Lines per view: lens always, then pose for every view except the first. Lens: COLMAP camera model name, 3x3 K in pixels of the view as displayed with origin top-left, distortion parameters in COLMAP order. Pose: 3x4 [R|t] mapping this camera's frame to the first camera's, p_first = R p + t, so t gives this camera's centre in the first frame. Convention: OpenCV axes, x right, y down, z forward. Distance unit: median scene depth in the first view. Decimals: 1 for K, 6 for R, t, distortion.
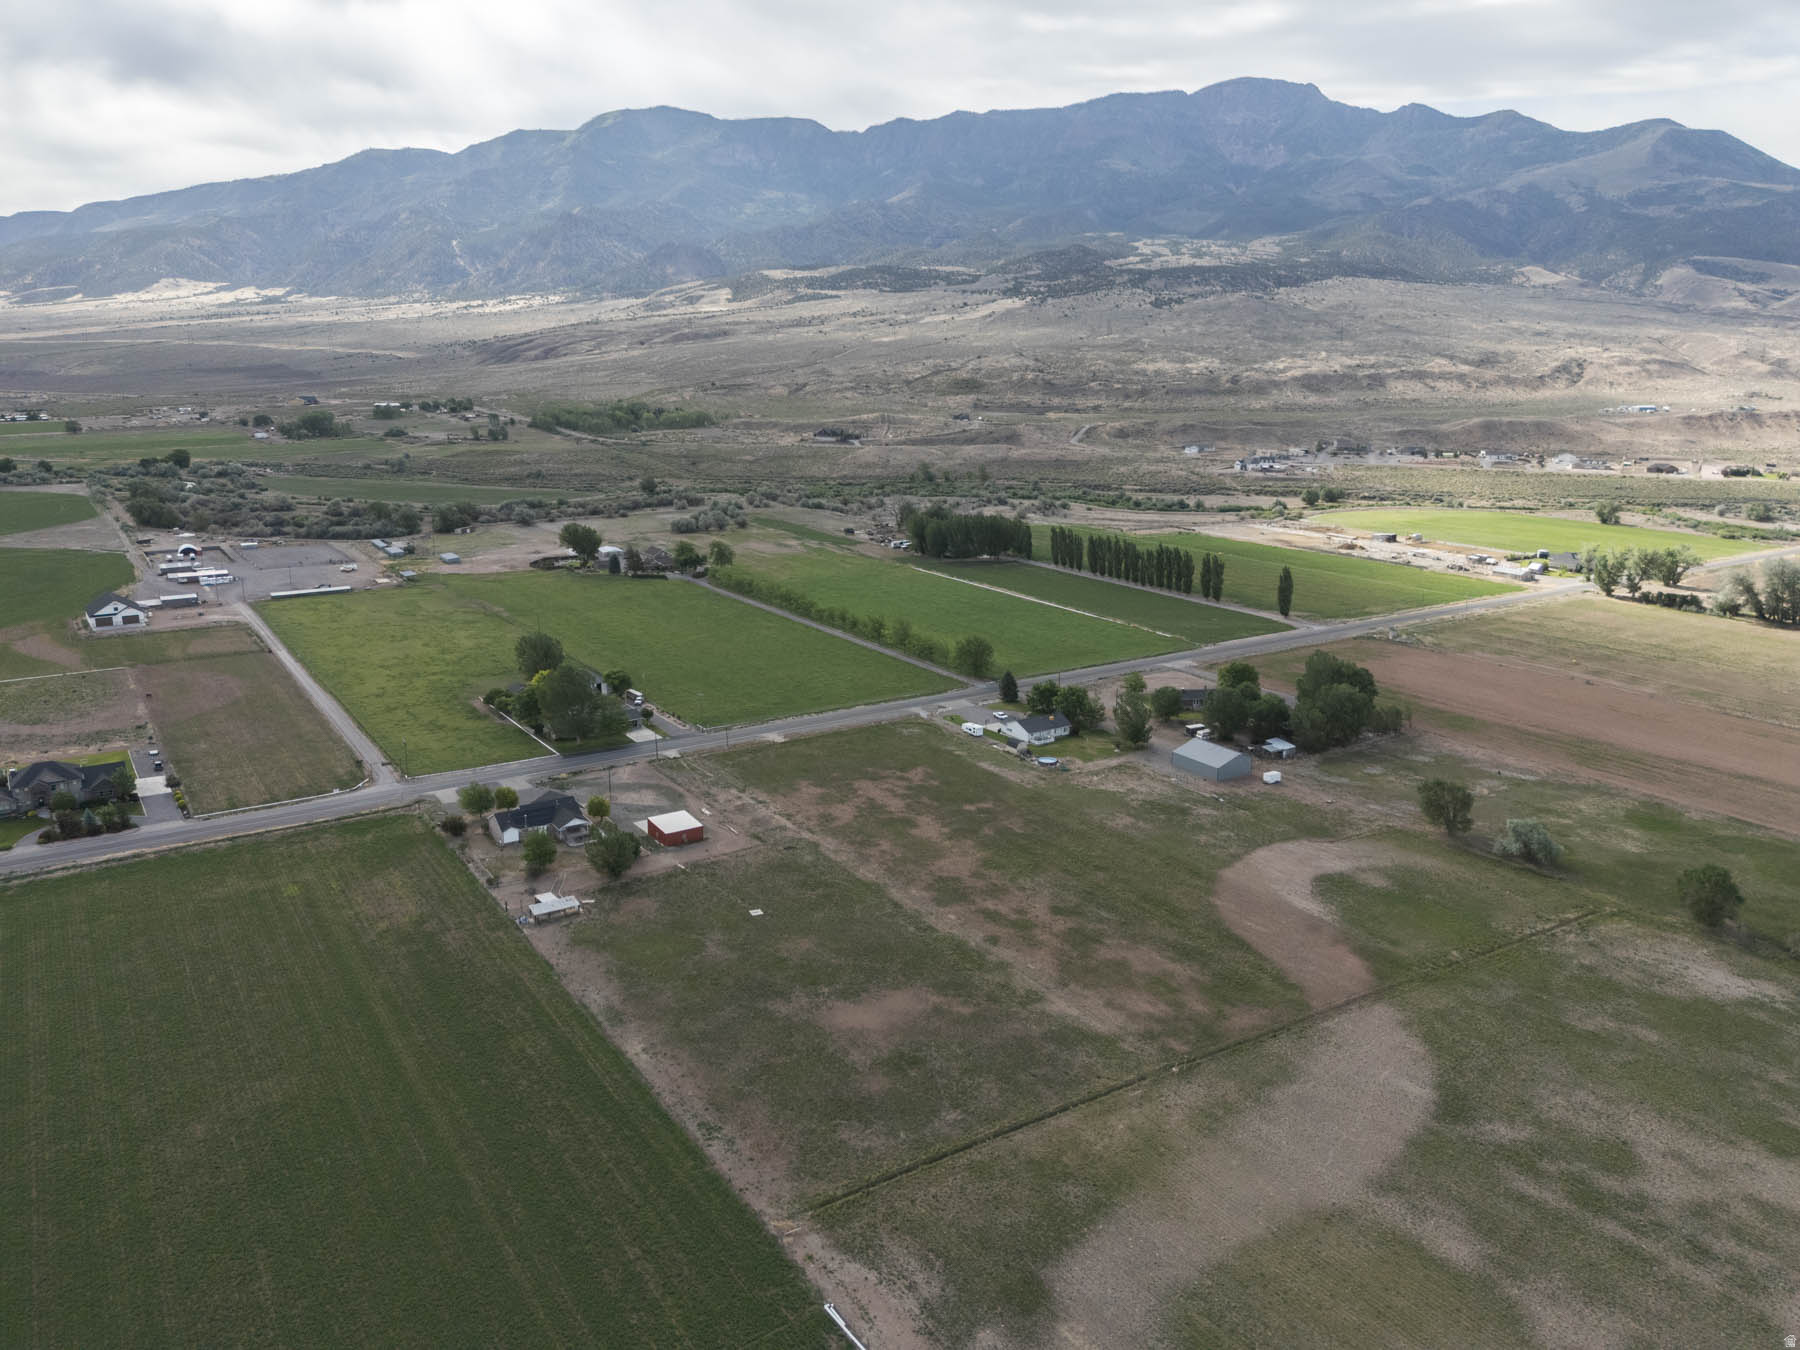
lens RADIAL K [[1319.6, 0, 897.4], [0, 1319.6, 671.8], [0, 0, 1]] dist [0.100662, -0.115867]
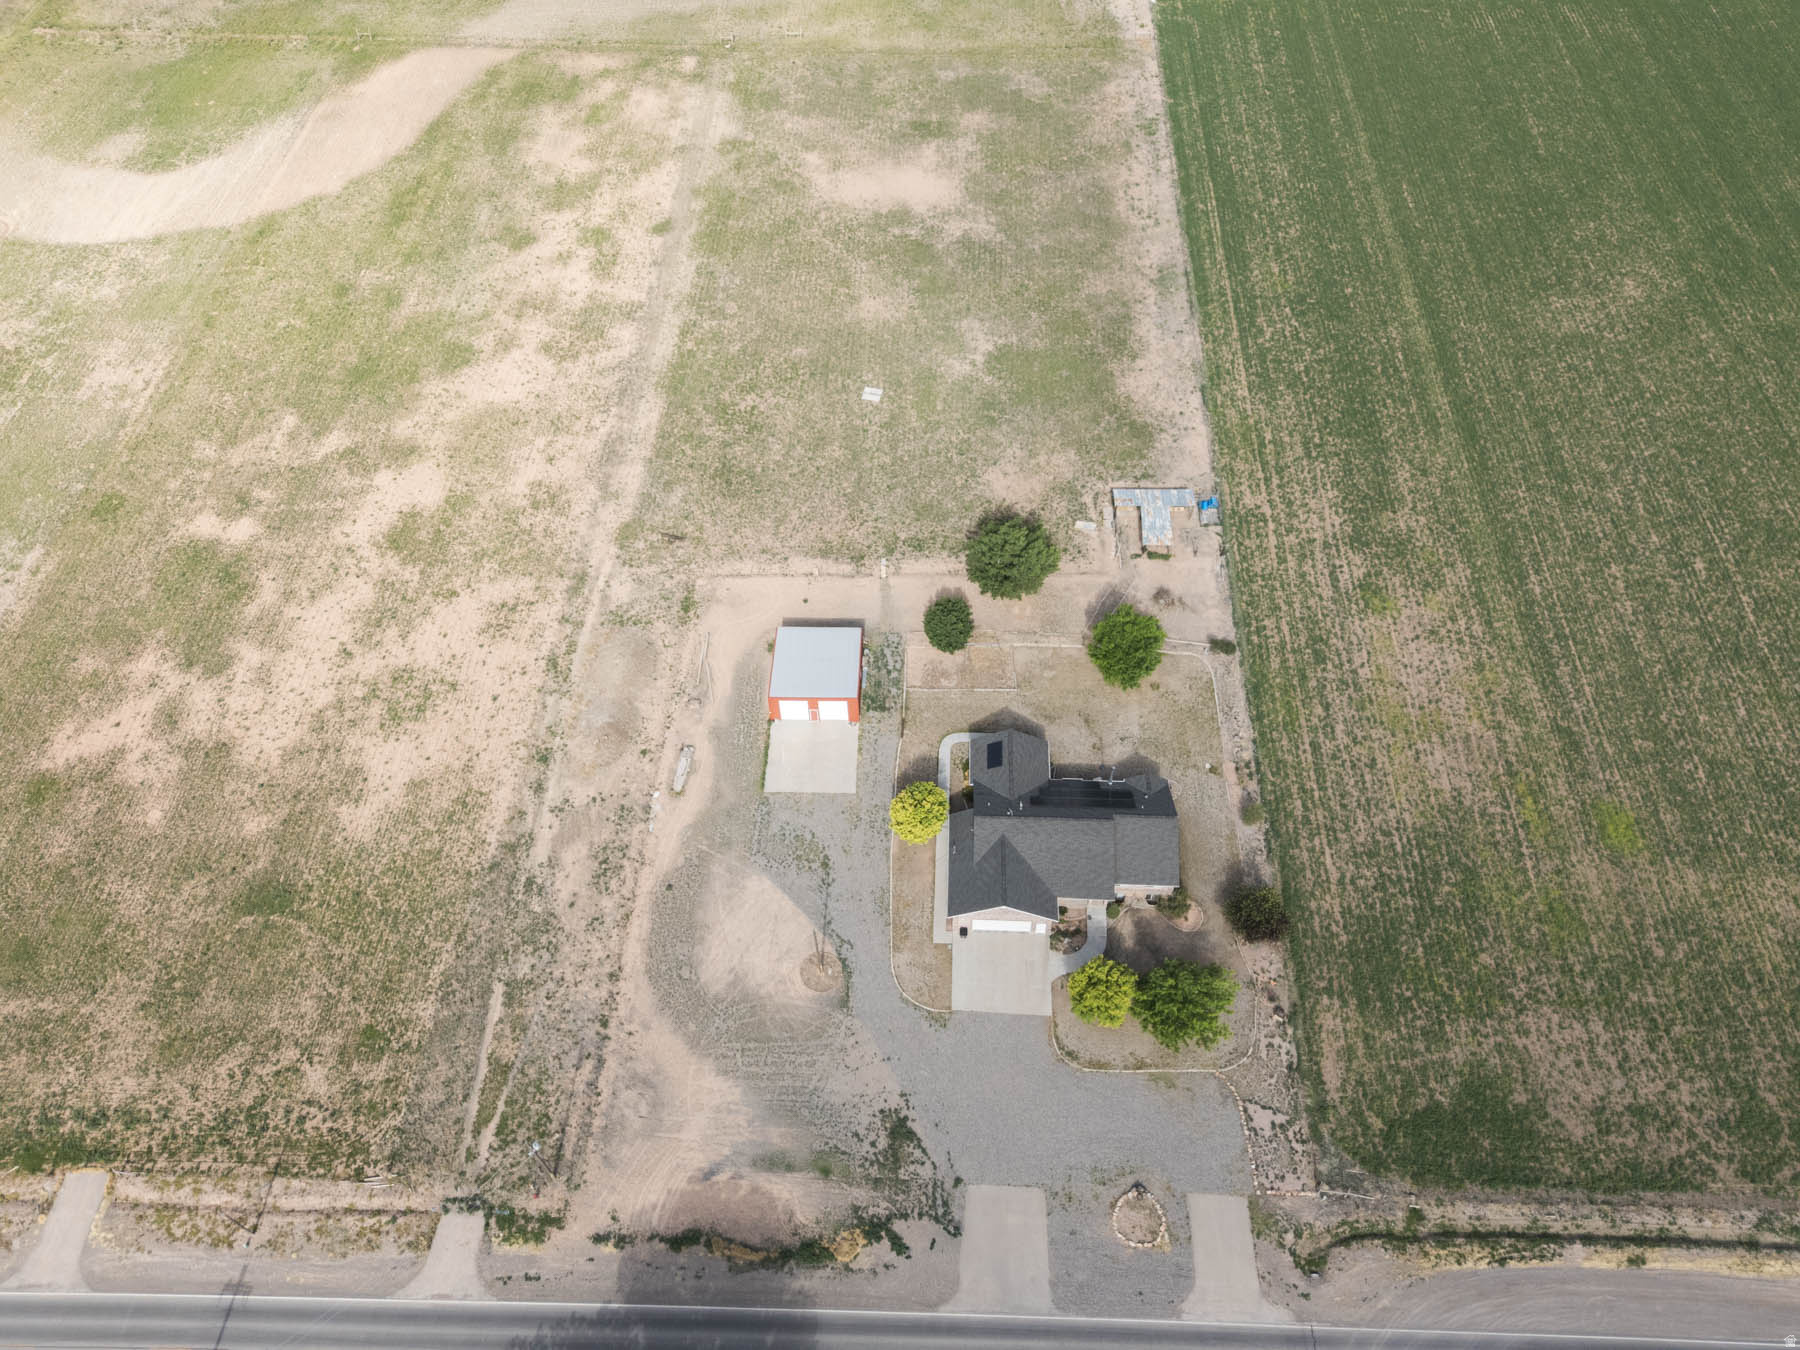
lens RADIAL K [[1323.0, 0, 897.6], [0, 1323.0, 676.5], [0, 0, 1]] dist [0.069266, -0.059142]
pose [[-0.817127, -0.448101, 0.362640, -0.283476], [0.149831, 0.442368, 0.884229, -0.222750], [-0.556645, 0.776863, -0.294332, 0.891519]]
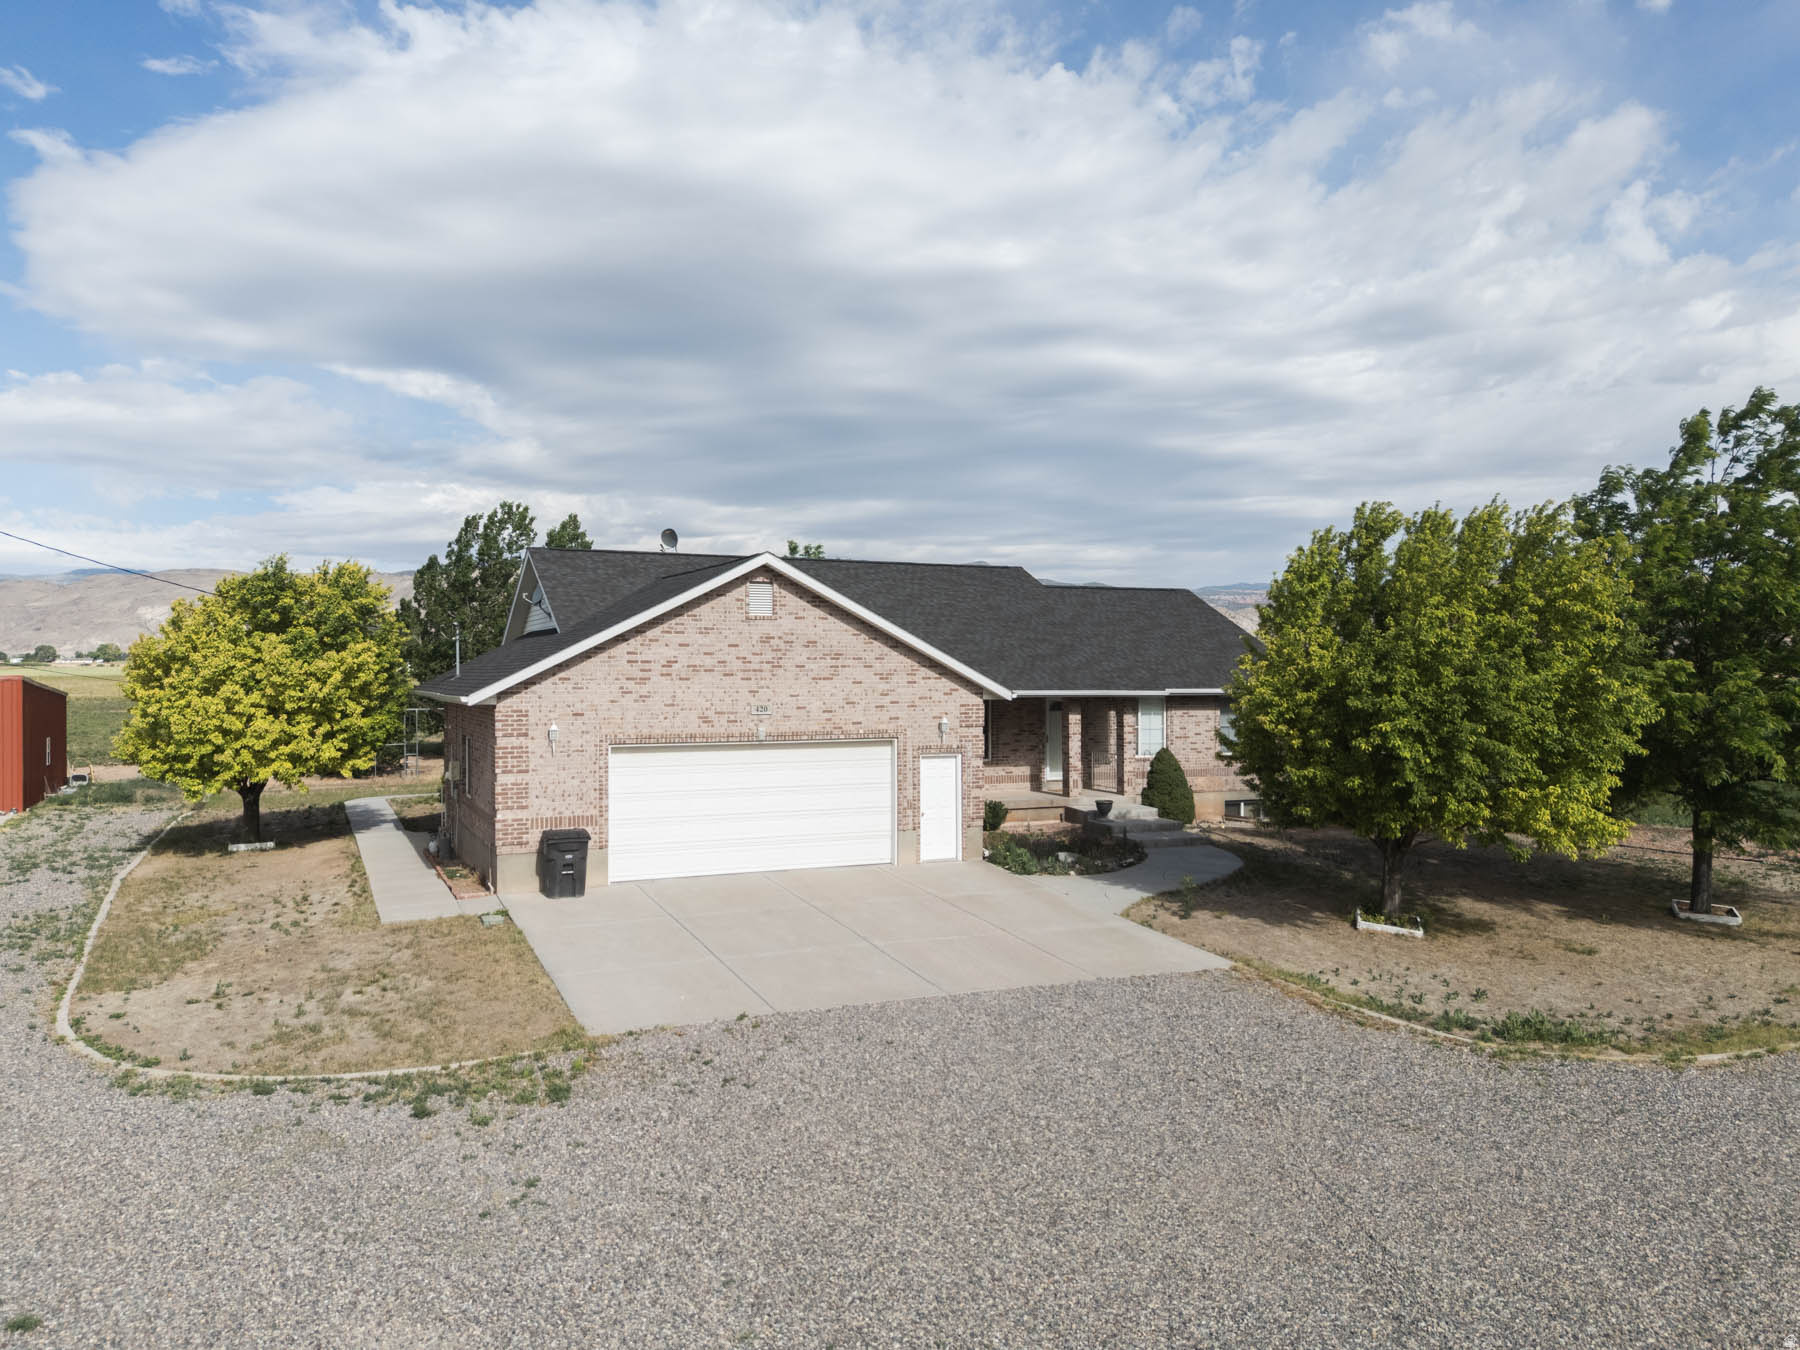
lens RADIAL K [[1323.0, 0, 897.6], [0, 1323.0, 676.5], [0, 0, 1]] dist [0.069266, -0.059142]
pose [[-0.989643, -0.006907, 0.143386, -0.231320], [0.029407, 0.967904, 0.249593, 0.064223], [-0.140508, 0.251224, -0.957676, 0.887328]]
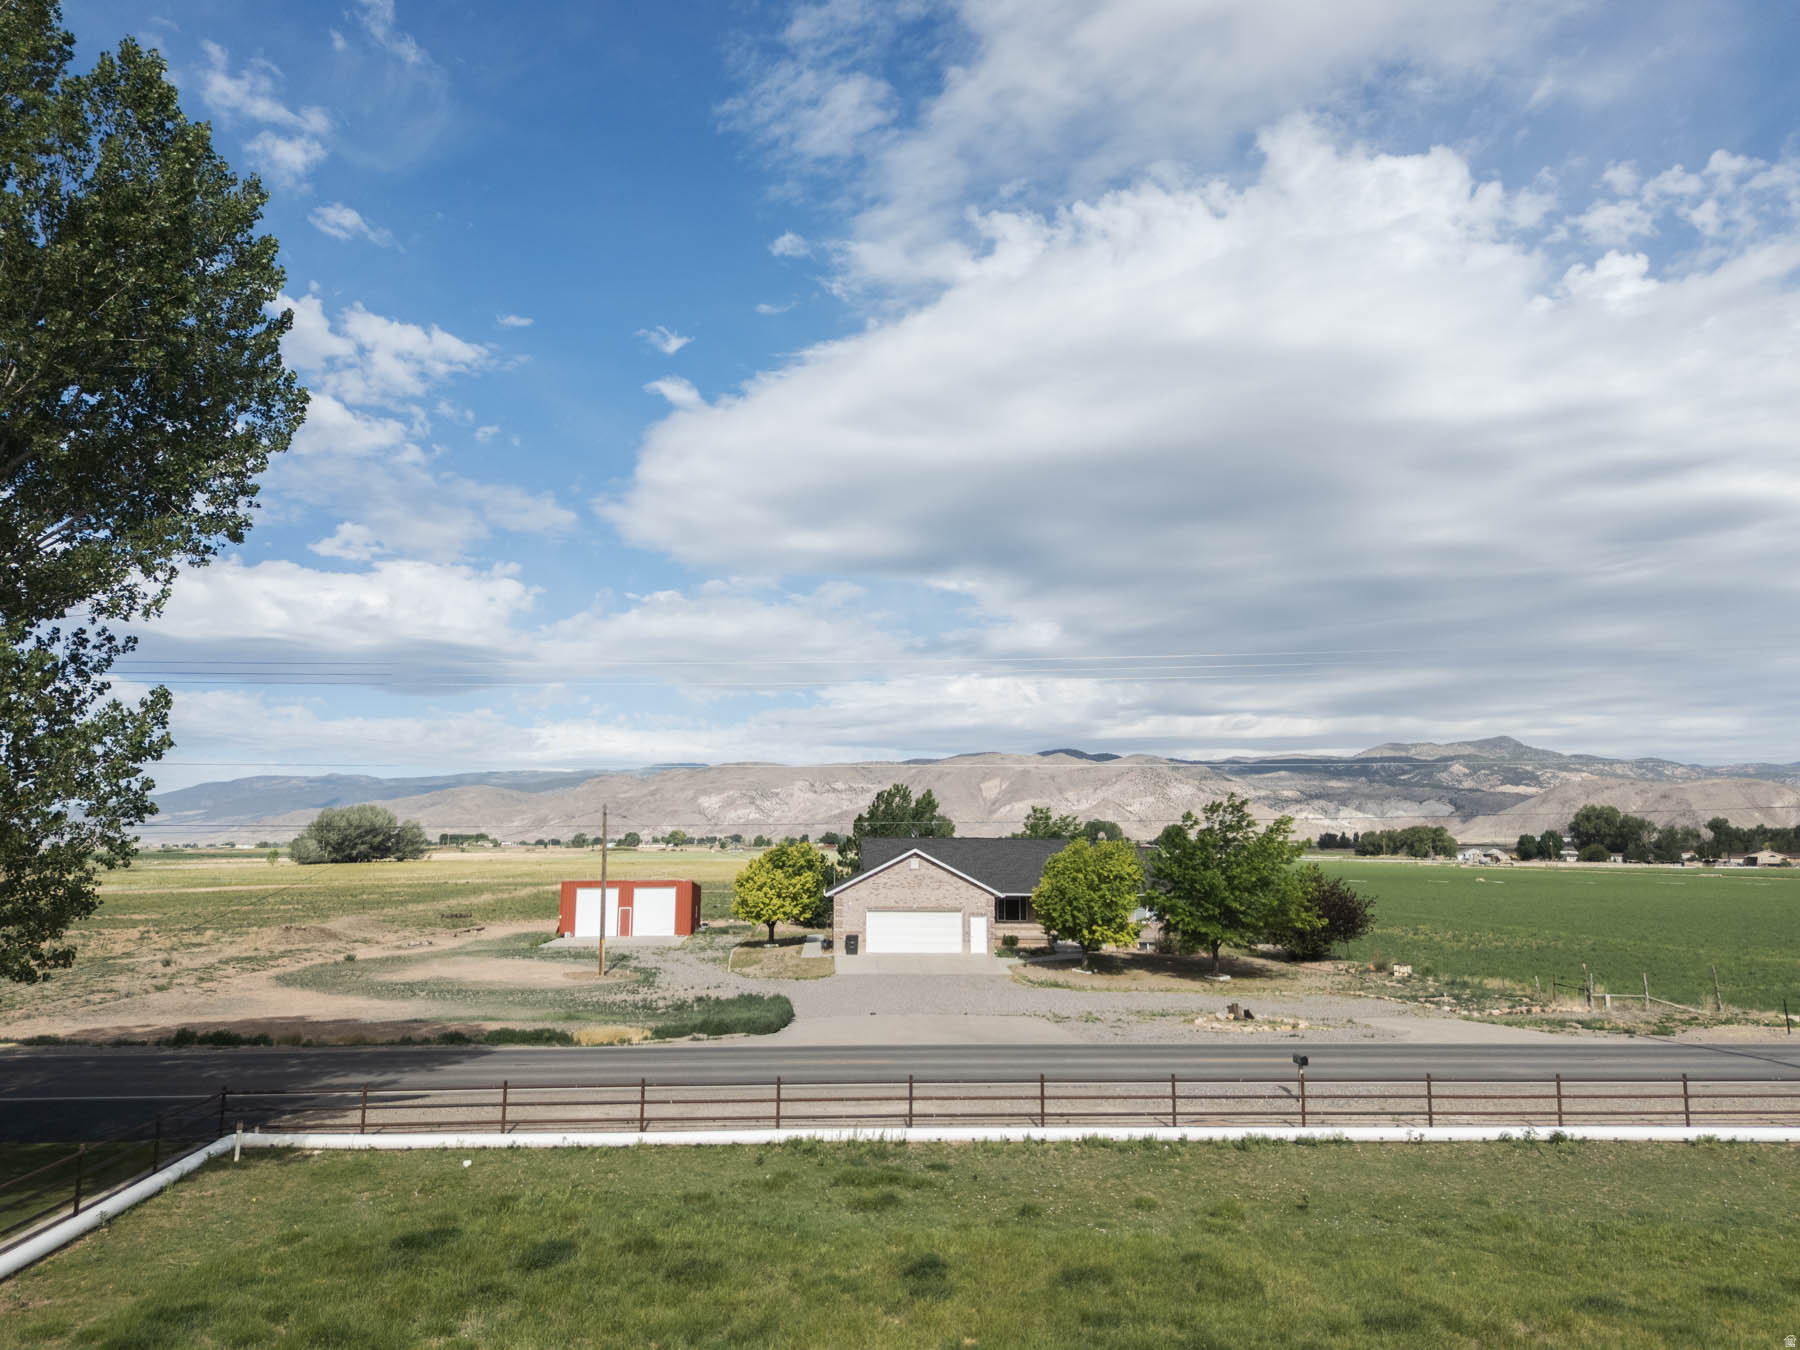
lens RADIAL K [[1319.6, 0, 897.4], [0, 1319.6, 671.8], [0, 0, 1]] dist [0.100662, -0.115867]
pose [[-0.869861, 0.055629, 0.490150, -0.309426], [0.111116, 0.990182, 0.084816, 0.031881], [-0.480620, 0.128242, -0.867502, 0.992500]]
